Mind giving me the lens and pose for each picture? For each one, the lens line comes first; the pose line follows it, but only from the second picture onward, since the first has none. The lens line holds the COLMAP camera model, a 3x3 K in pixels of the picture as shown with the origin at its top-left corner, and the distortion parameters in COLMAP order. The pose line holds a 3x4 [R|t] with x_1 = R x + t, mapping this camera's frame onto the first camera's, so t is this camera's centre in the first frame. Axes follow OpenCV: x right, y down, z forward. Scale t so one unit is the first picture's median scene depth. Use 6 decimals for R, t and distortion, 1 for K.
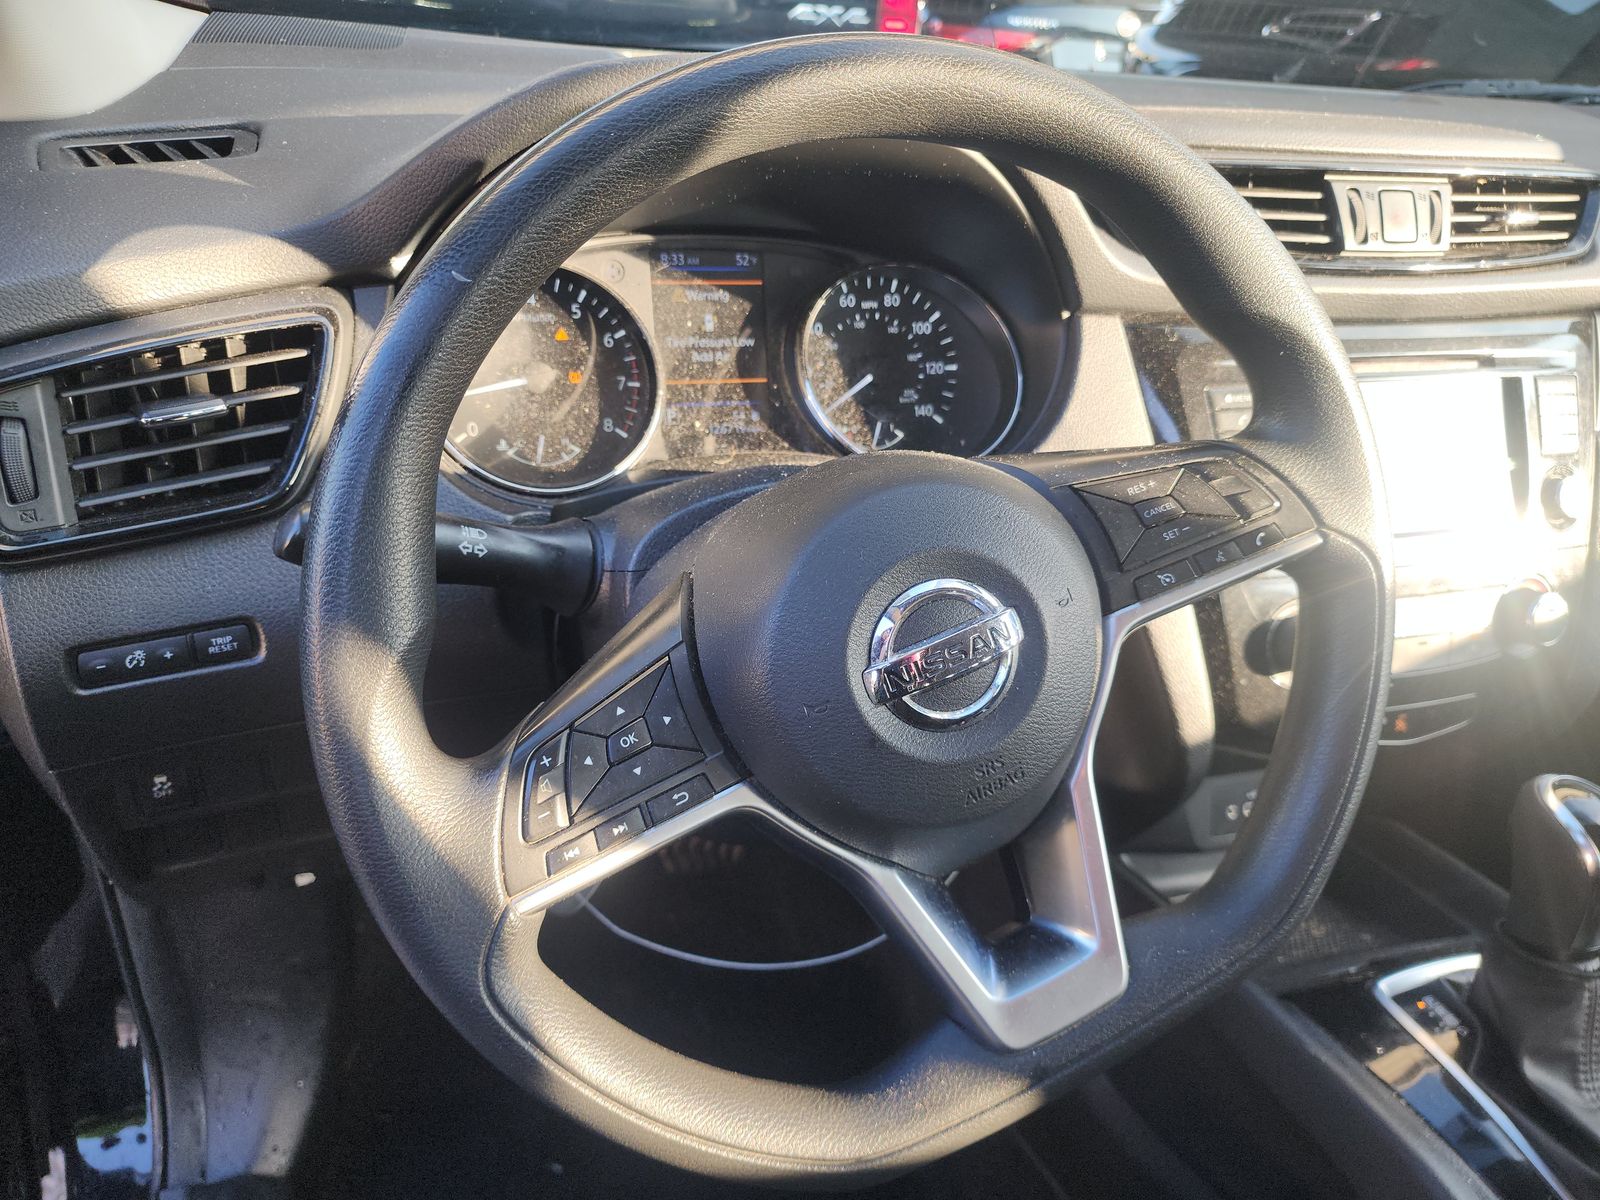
lens RADIAL K [[1078.2, 0, 794.3], [0, 1078.2, 605.1], [0, 0, 1]] dist [0.005945, -0.015597]
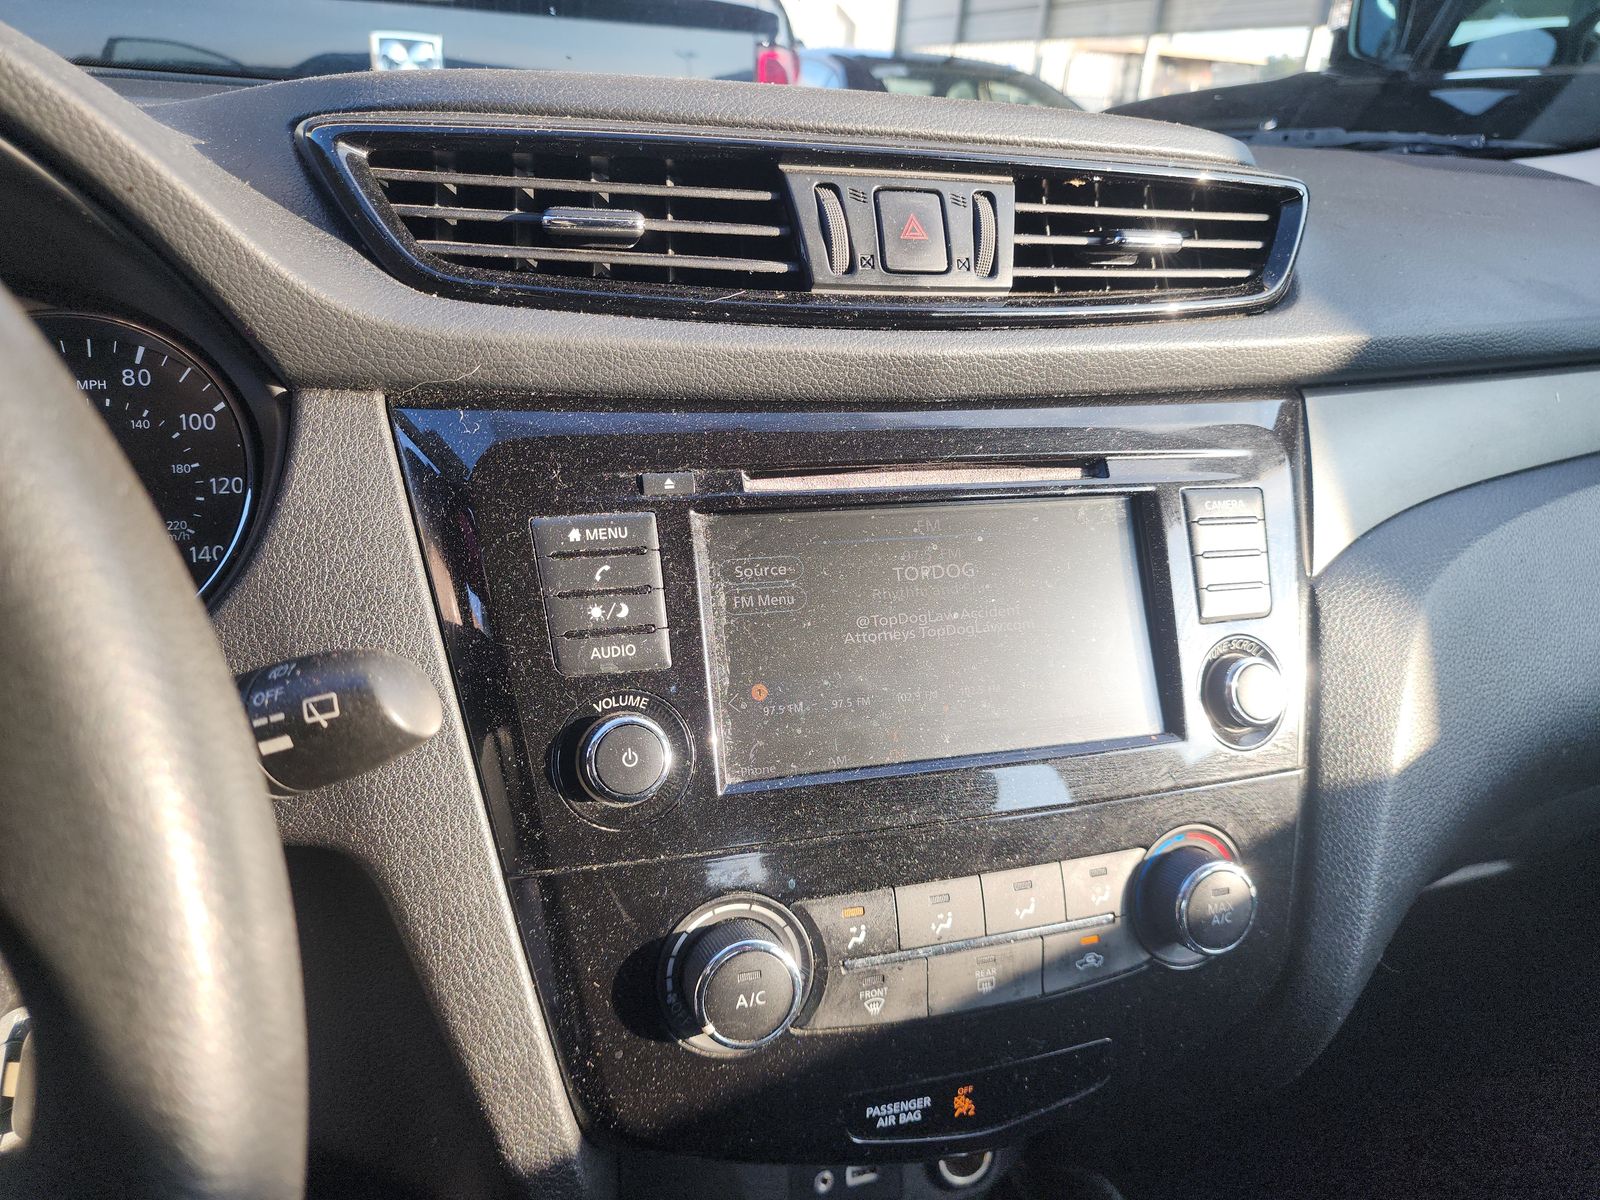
lens RADIAL K [[1078.2, 0, 798.7], [0, 1078.2, 601.1], [0, 0, 1]] dist [0.005945, -0.015597]
pose [[0.999875, -0.008636, 0.013207, 0.478278], [0.009968, 0.994491, -0.104351, -0.092670], [-0.012233, 0.104470, 0.994453, 0.418613]]
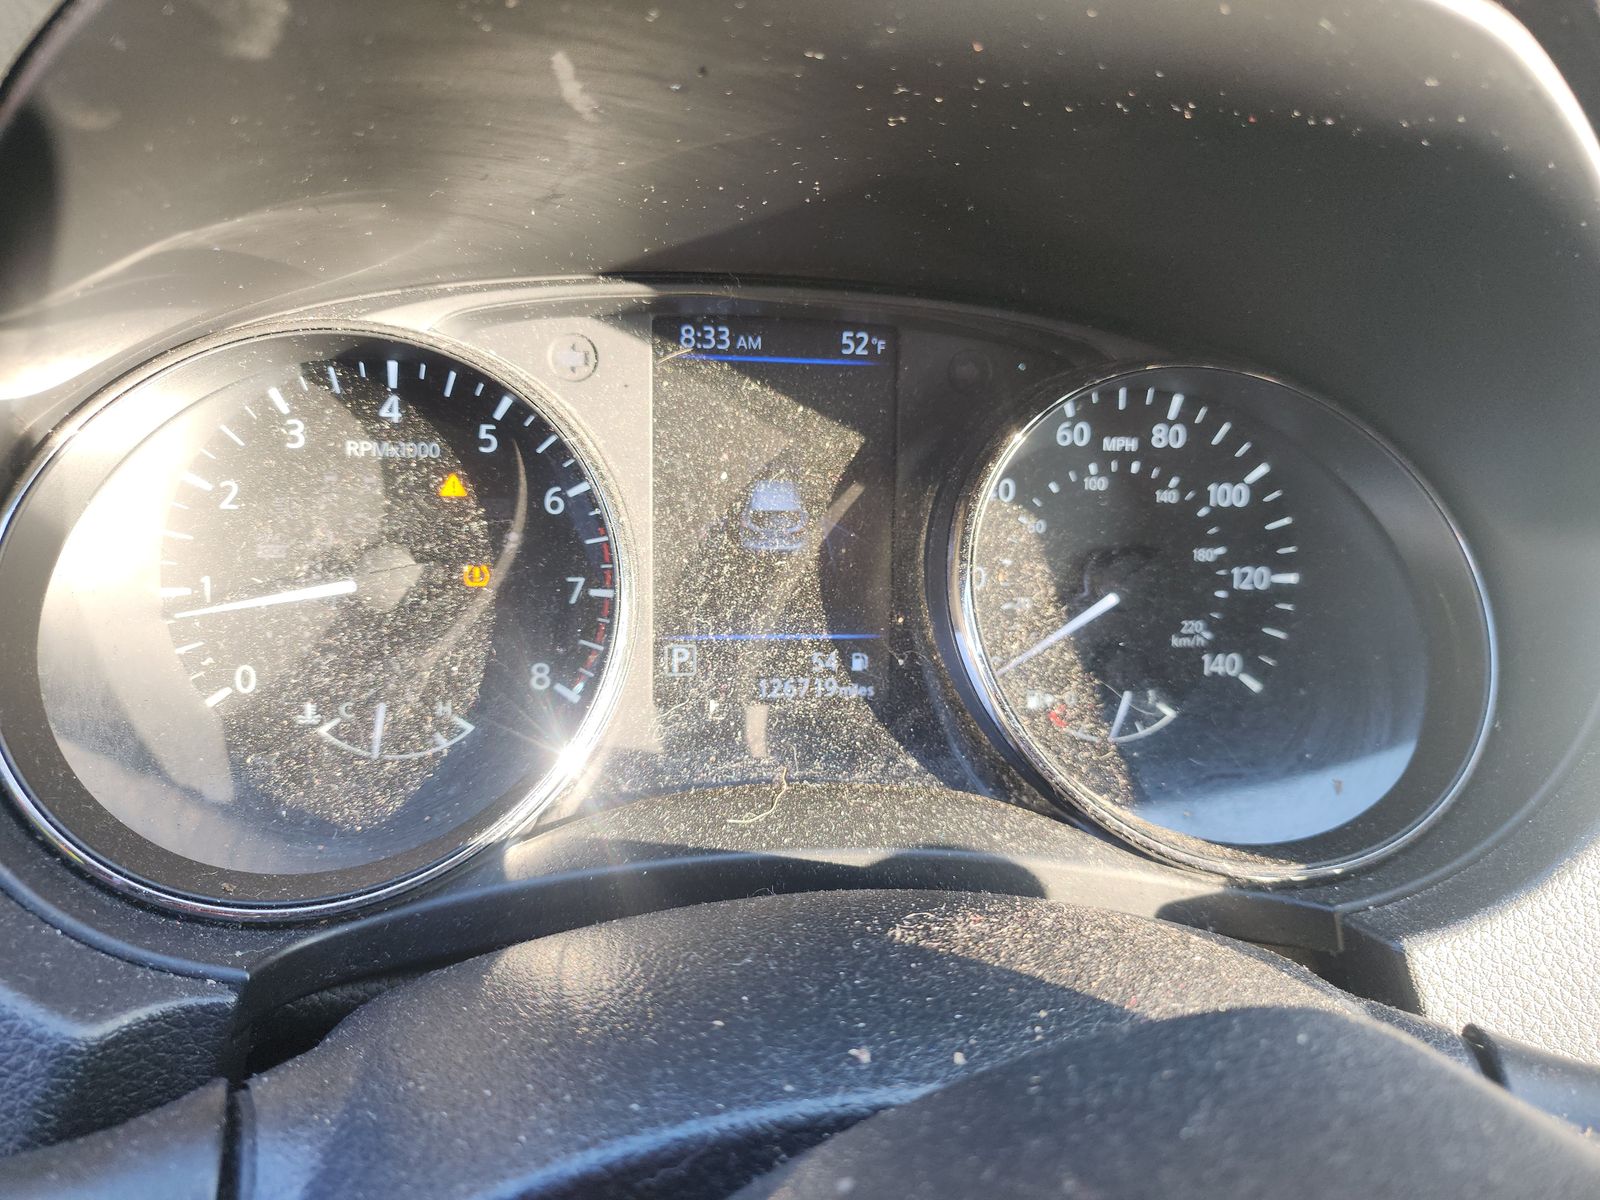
lens RADIAL K [[1078.2, 0, 801.4], [0, 1078.2, 591.8], [0, 0, 1]] dist [0.005945, -0.015597]
pose [[0.984866, 0.068236, -0.159322, 0.011928], [-0.081002, 0.993885, -0.075047, -0.173004], [0.153227, 0.086817, 0.984370, 0.536000]]
